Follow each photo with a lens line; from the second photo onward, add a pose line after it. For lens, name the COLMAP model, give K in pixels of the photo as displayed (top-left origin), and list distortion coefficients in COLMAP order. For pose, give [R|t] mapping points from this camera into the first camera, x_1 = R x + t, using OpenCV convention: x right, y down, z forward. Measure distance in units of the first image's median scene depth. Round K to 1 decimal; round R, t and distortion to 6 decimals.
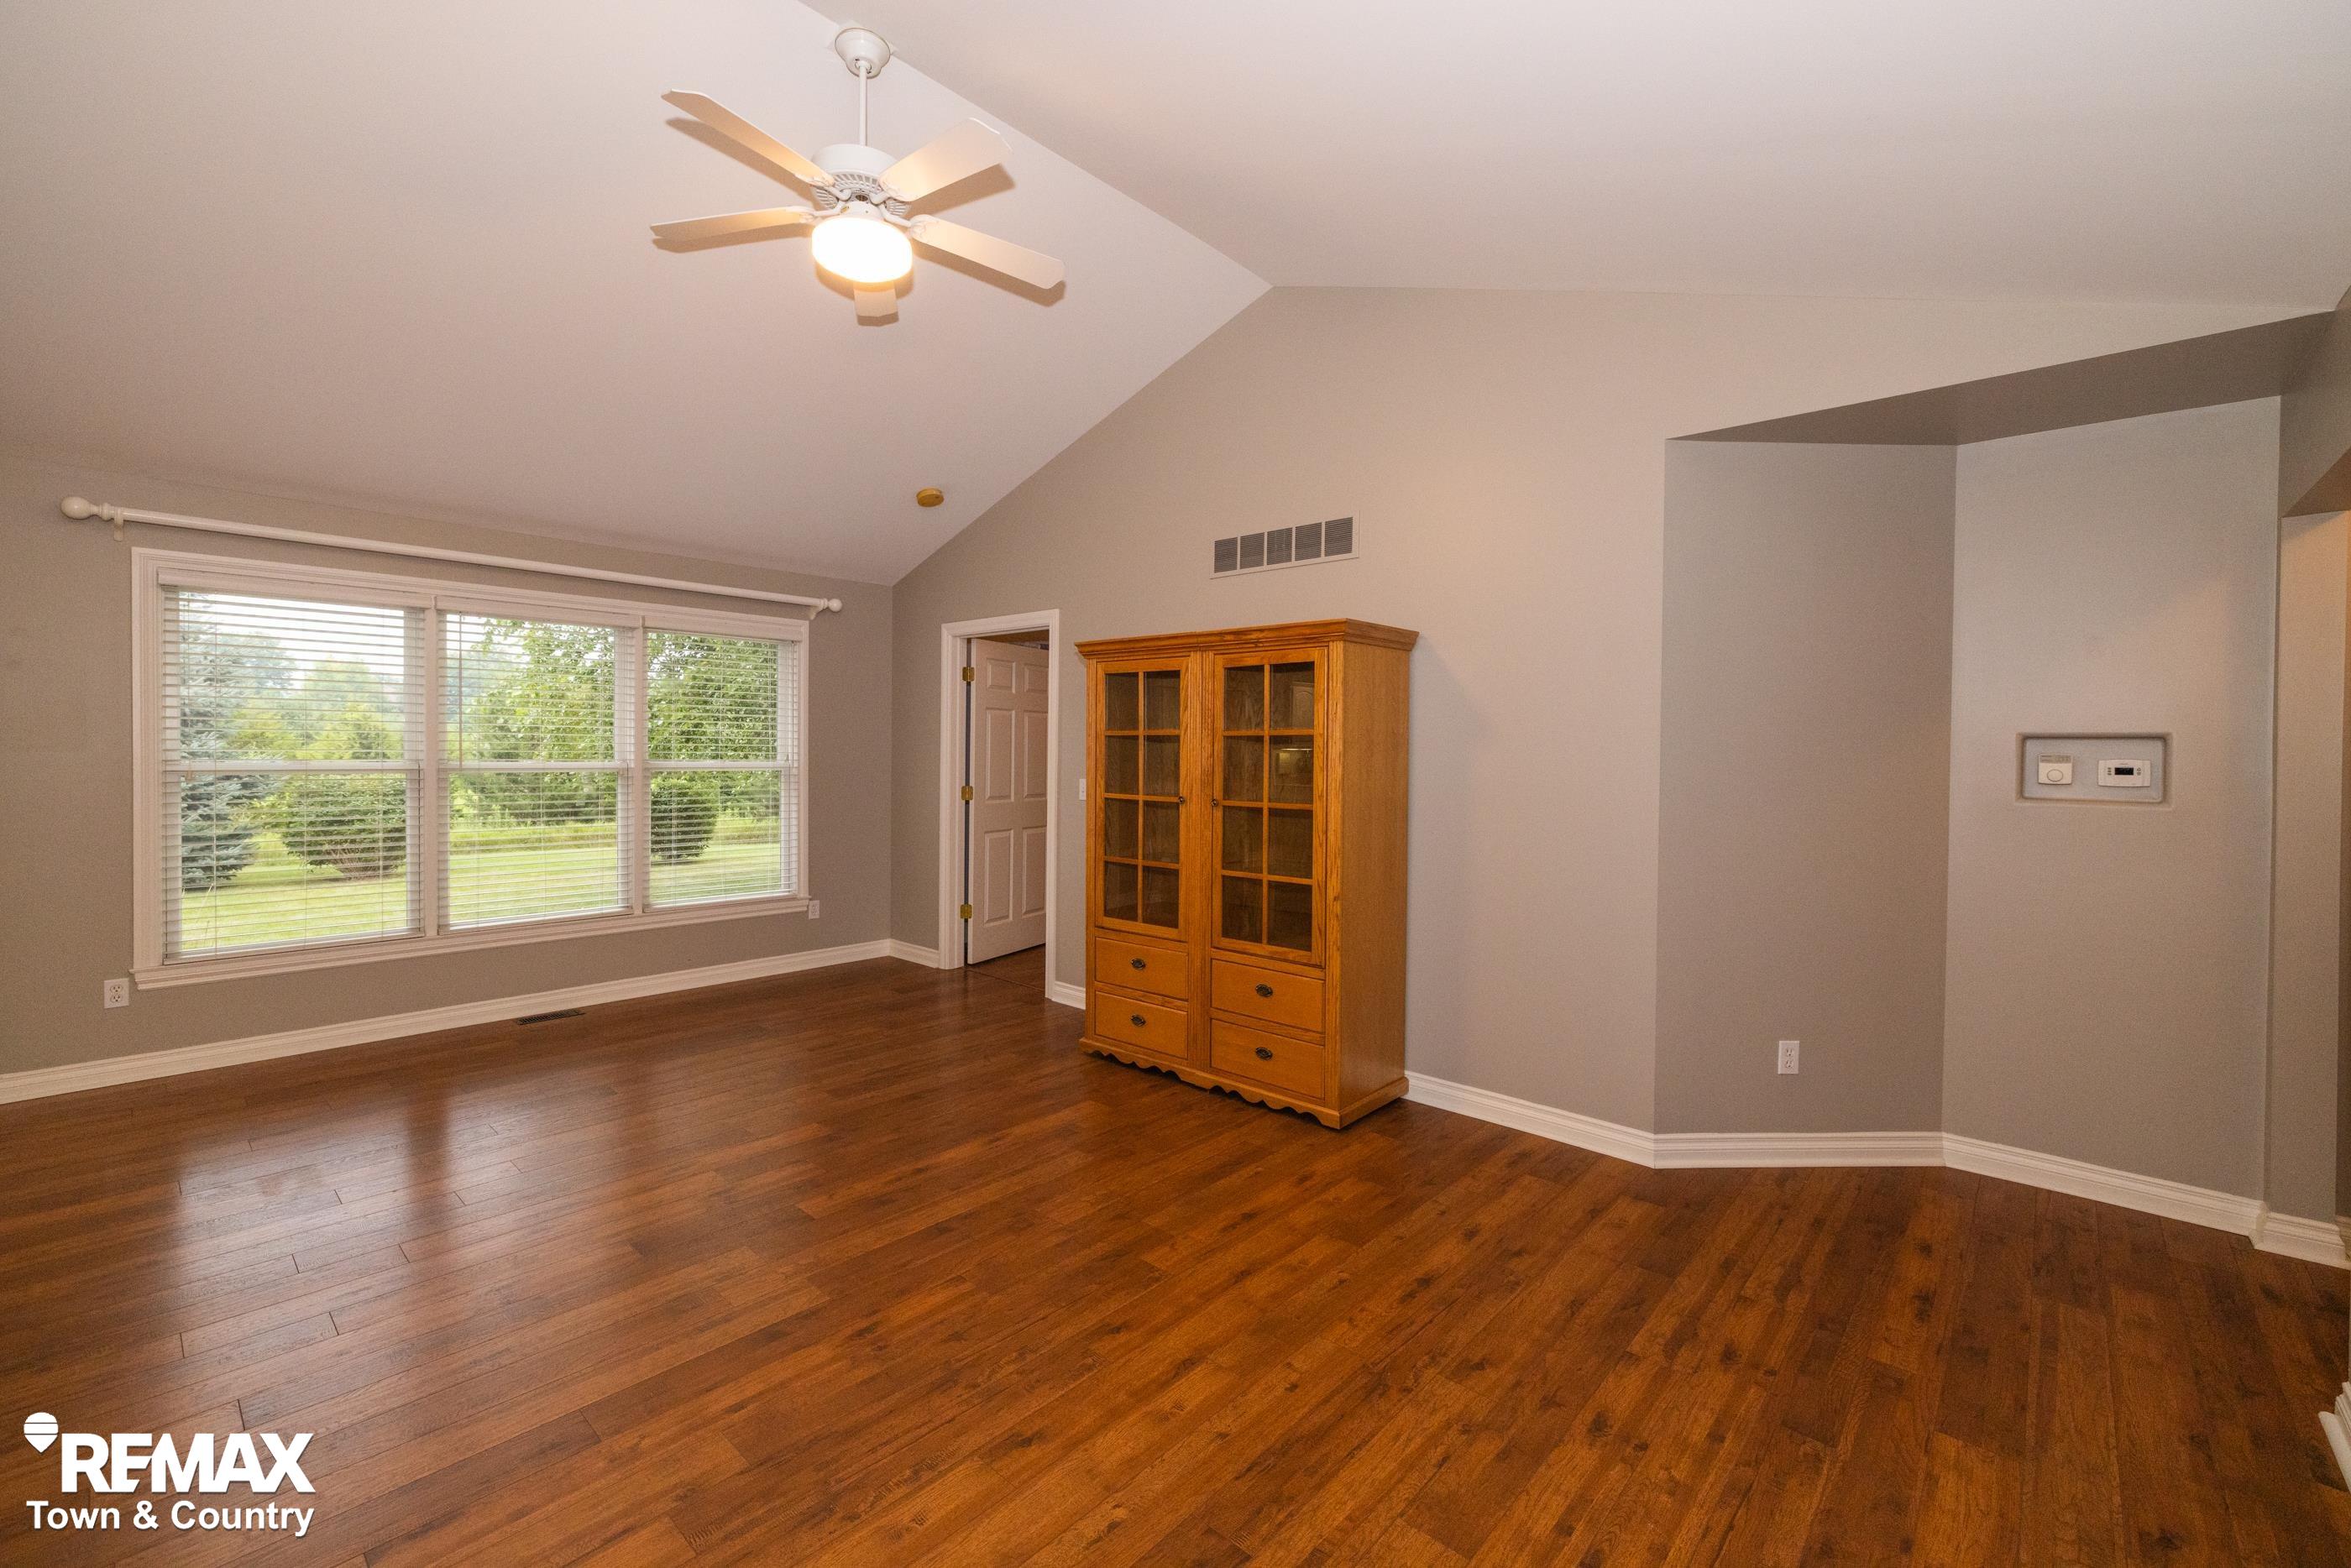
lens RADIAL K [[977.6, 0, 1173.8], [0, 977.6, 777.3], [0, 0, 1]] dist [-0.001496, 0.000751]
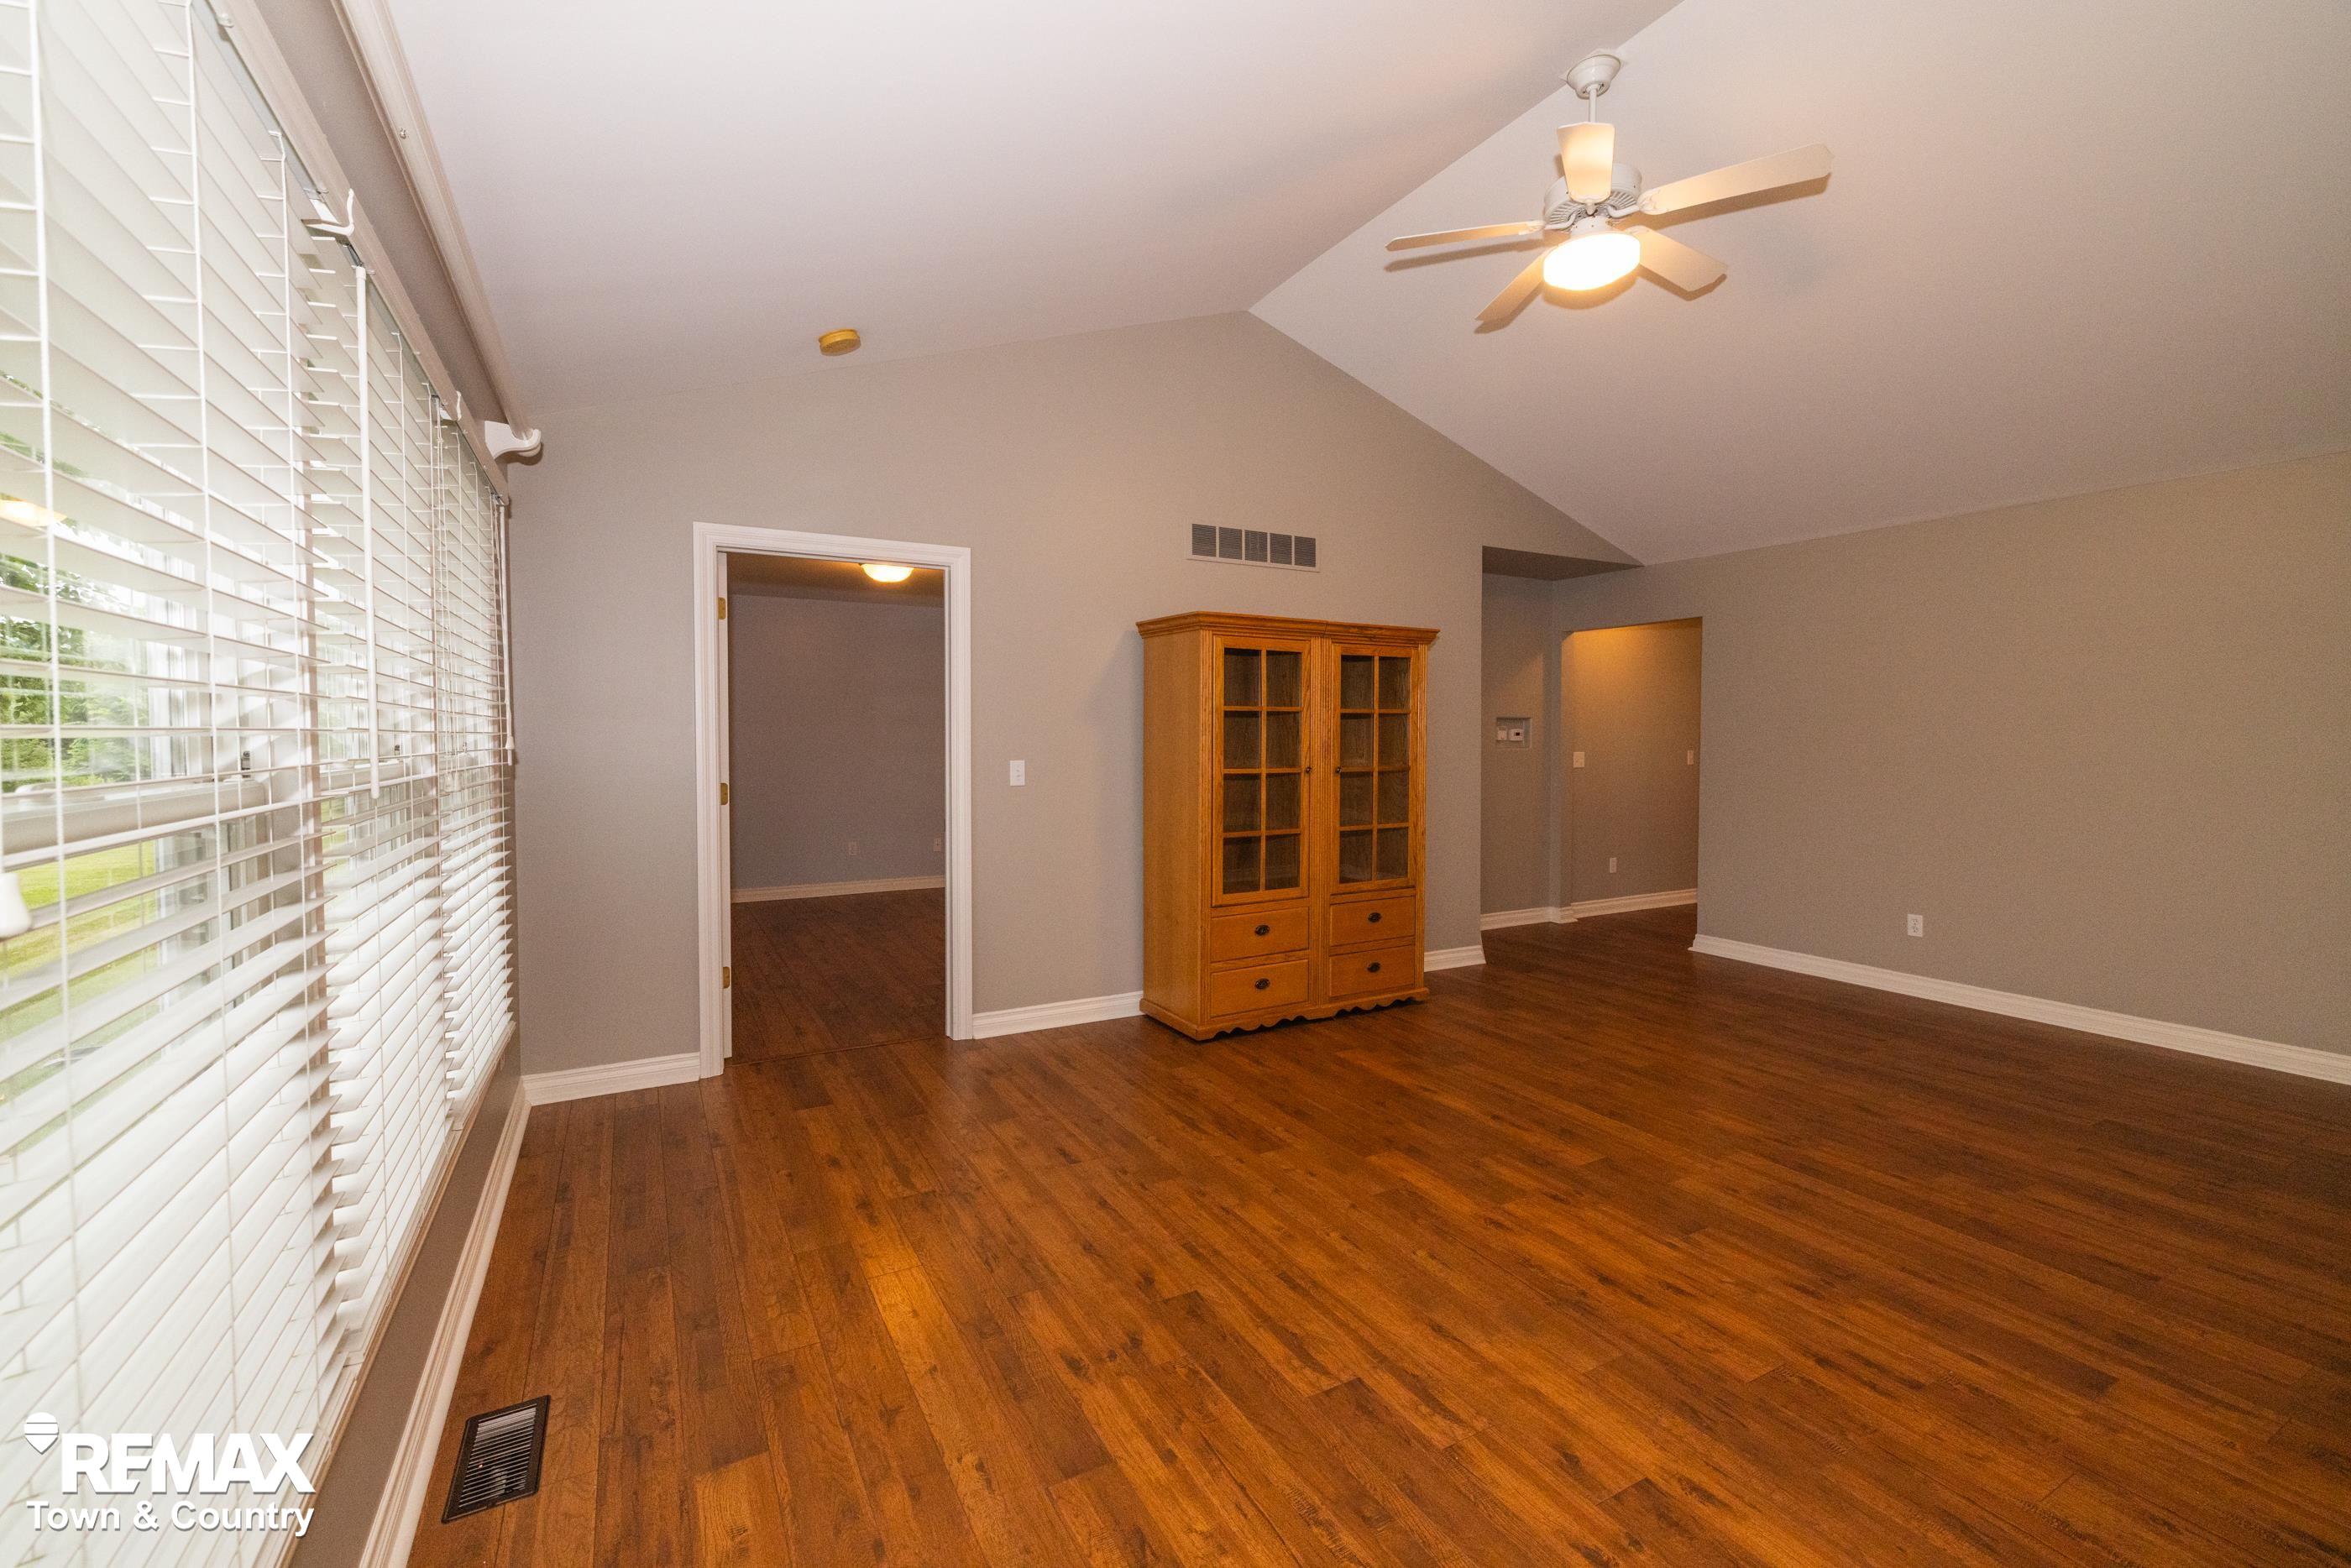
lens RADIAL K [[977.6, 0, 1162.3], [0, 977.6, 774.5], [0, 0, 1]] dist [-0.001496, 0.000751]
pose [[0.332312, -0.049002, 0.941896, -1.080958], [0.031143, 0.998675, 0.040968, -0.021903], [-0.942655, 0.015719, 0.333398, 0.775351]]
